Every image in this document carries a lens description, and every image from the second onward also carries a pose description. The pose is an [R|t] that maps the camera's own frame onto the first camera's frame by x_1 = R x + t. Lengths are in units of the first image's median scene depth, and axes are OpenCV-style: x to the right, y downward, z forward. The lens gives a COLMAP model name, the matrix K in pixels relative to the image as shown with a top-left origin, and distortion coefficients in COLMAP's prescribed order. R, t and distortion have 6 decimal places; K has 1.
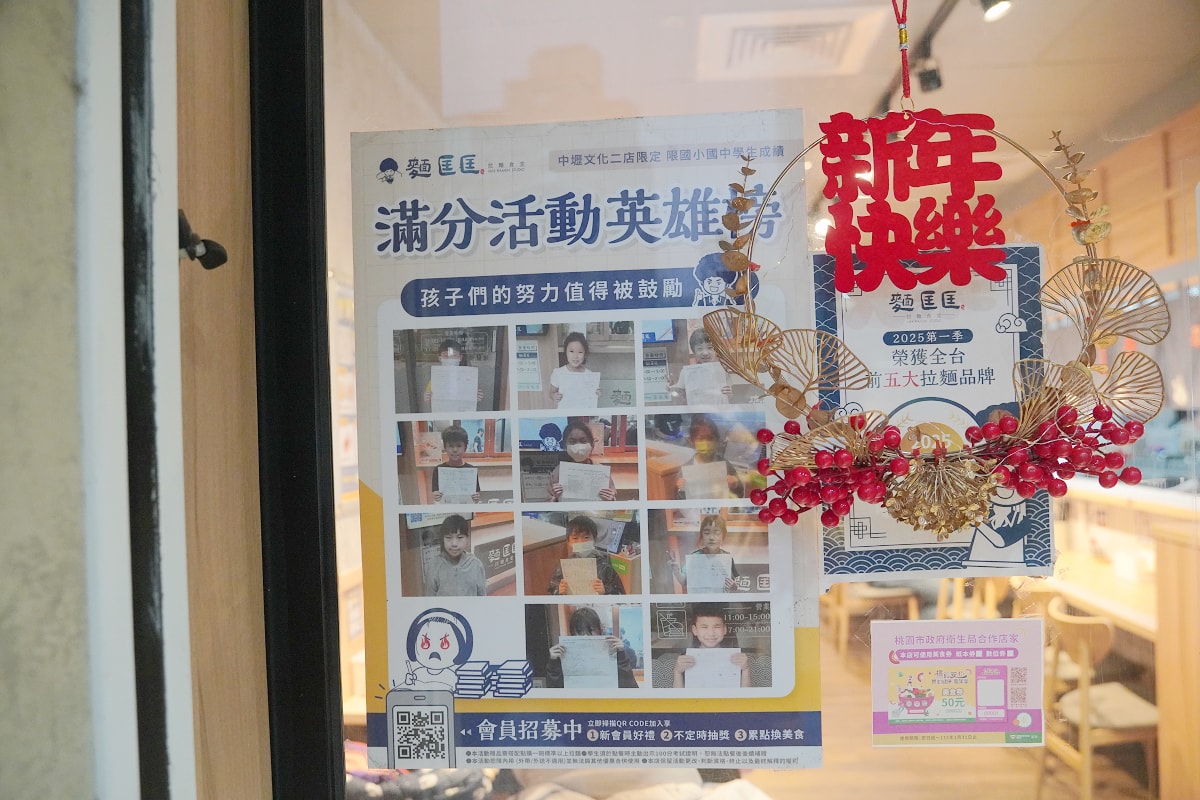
lens RADIAL K [[953.7, 0, 599.4], [0, 953.7, 400.2], [0, 0, 1]] dist [-0.012099, -0.002068]
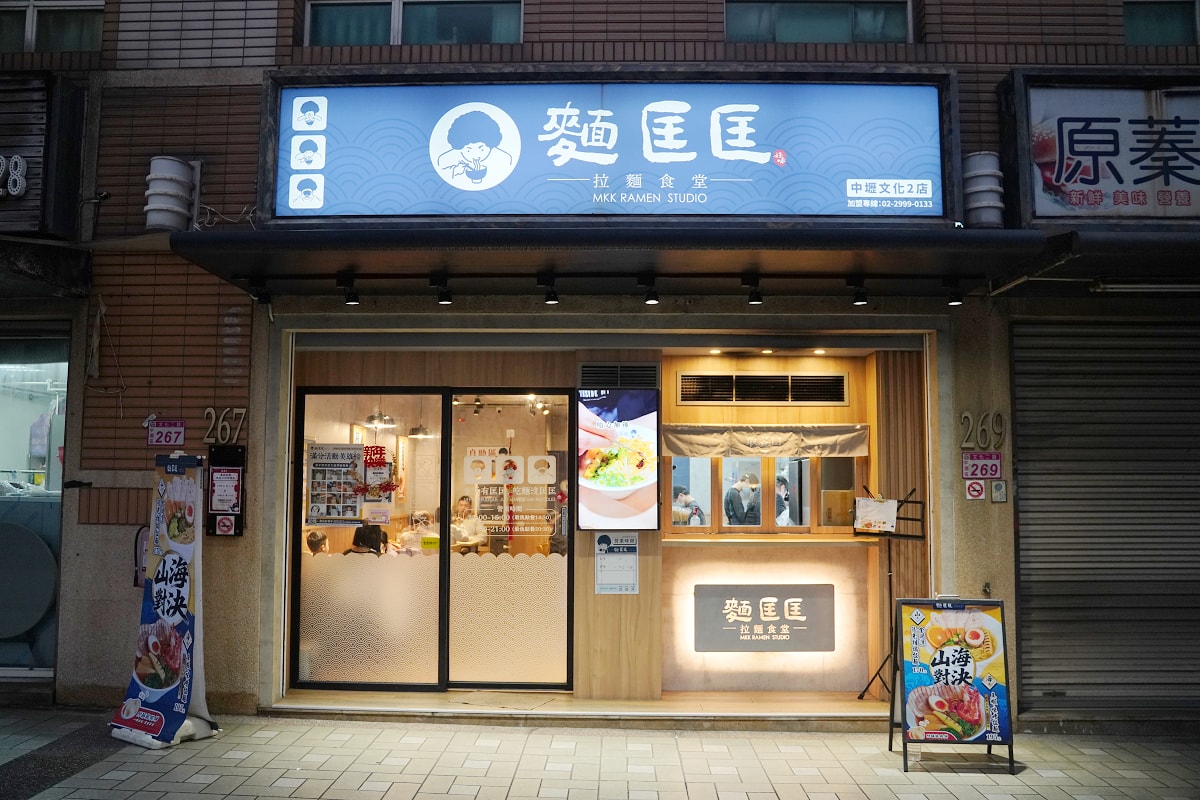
lens RADIAL K [[953.7, 0, 598.7], [0, 953.7, 400.4], [0, 0, 1]] dist [-0.012099, -0.002068]
pose [[0.999110, 0.040011, 0.013340, 2.032161], [-0.039142, 0.997430, -0.060013, -0.262821], [-0.015707, 0.059437, 0.998108, -6.949882]]
